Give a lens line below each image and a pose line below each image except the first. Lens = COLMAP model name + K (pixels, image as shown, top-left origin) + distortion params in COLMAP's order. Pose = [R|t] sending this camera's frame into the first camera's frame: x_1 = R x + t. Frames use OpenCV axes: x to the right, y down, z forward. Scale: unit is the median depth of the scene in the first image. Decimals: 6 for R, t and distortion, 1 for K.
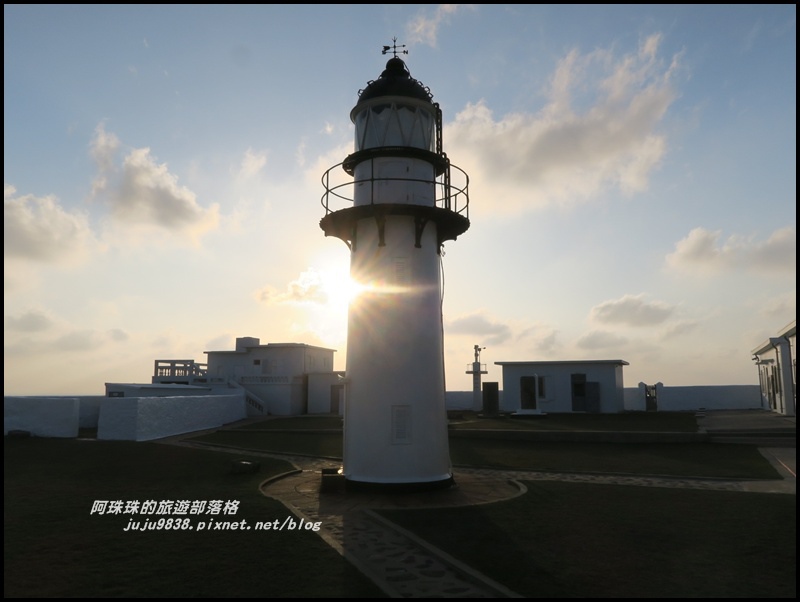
lens RADIAL K [[612.7, 0, 416.6], [0, 612.7, 302.2], [0, 0, 1]] dist [-0.010830, -0.000213]
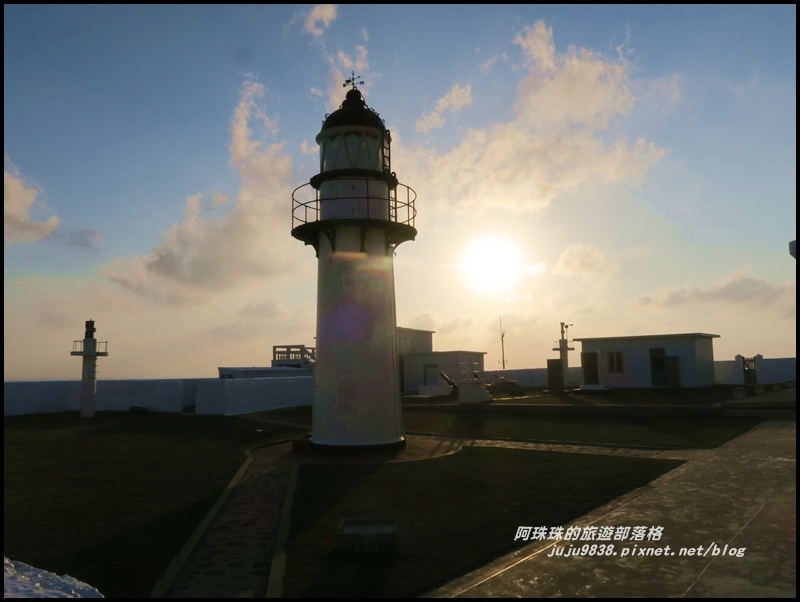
lens RADIAL K [[612.7, 0, 416.6], [0, 612.7, 302.2], [0, 0, 1]] dist [-0.010830, -0.000213]
pose [[0.971100, -0.044813, -0.234428, 0.144830], [0.053168, 0.998151, 0.029441, -0.008078], [0.232675, -0.041054, 0.971688, -0.055374]]
